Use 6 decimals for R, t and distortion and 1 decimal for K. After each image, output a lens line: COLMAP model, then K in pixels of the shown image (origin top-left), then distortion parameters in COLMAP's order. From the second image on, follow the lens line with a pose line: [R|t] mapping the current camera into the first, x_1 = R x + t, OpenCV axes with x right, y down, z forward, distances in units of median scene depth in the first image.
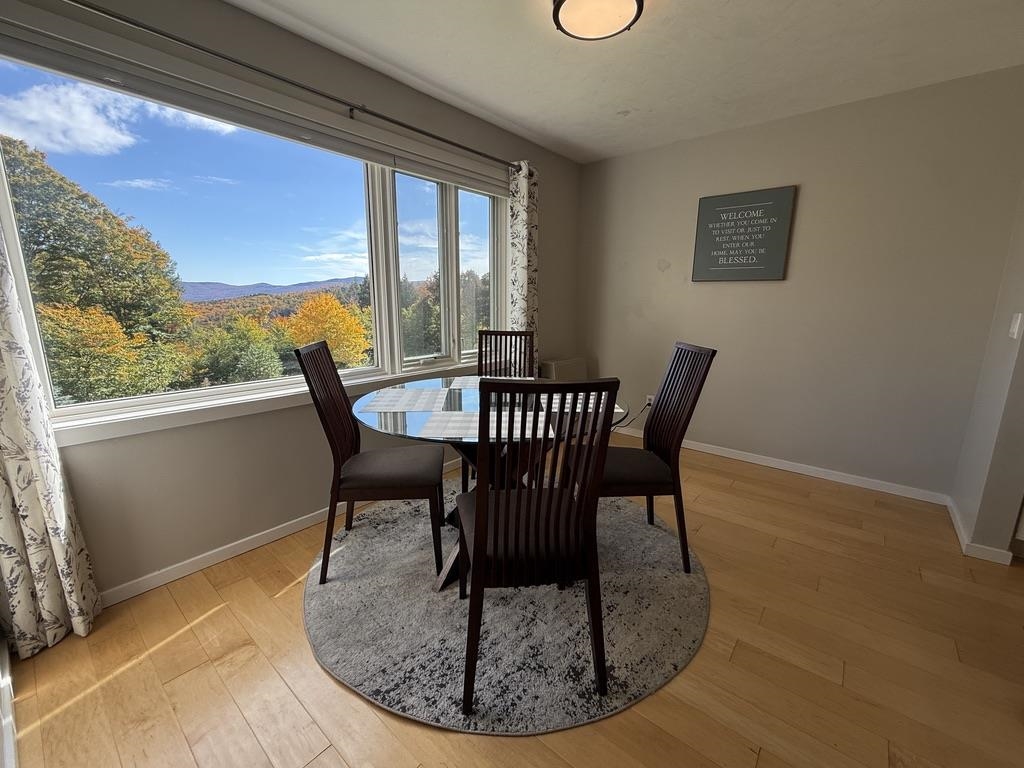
lens RADIAL K [[423.9, 0, 512.9], [0, 423.9, 384.6], [0, 0, 1]] dist [0.003102, -0.000834]
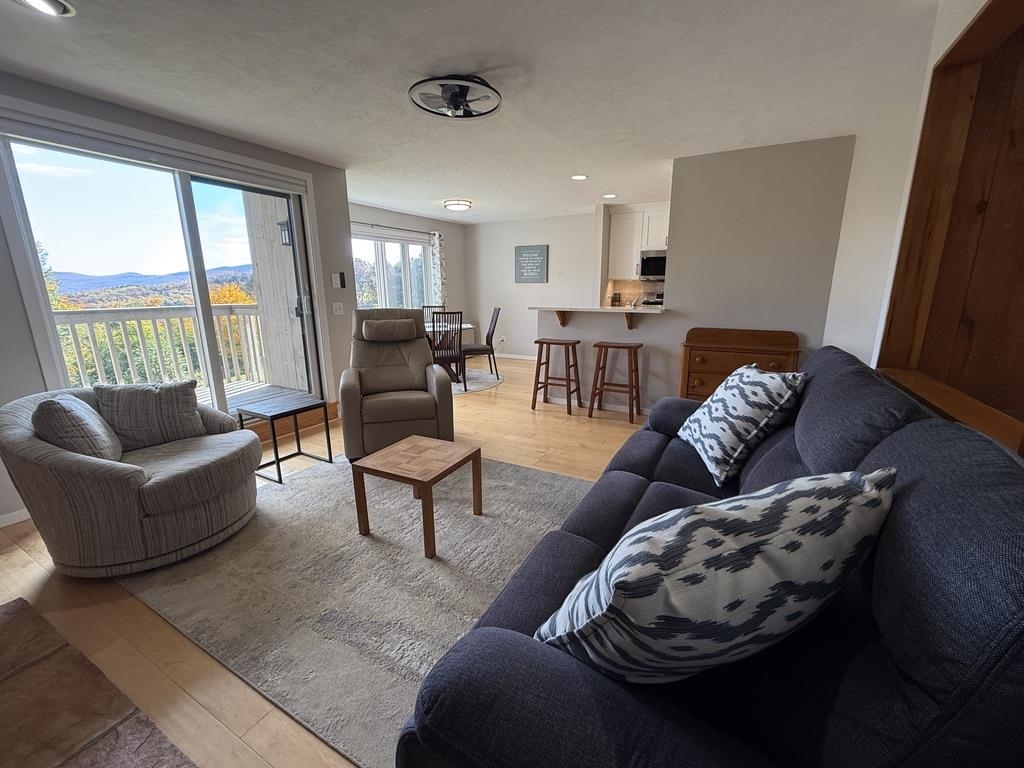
lens RADIAL K [[423.9, 0, 512.9], [0, 423.9, 384.6], [0, 0, 1]] dist [0.003102, -0.000834]
pose [[0.981251, -0.058754, 0.183560, -0.037771], [0.053341, 0.997987, 0.034292, 0.233730], [-0.185205, -0.023858, 0.982410, -1.307726]]
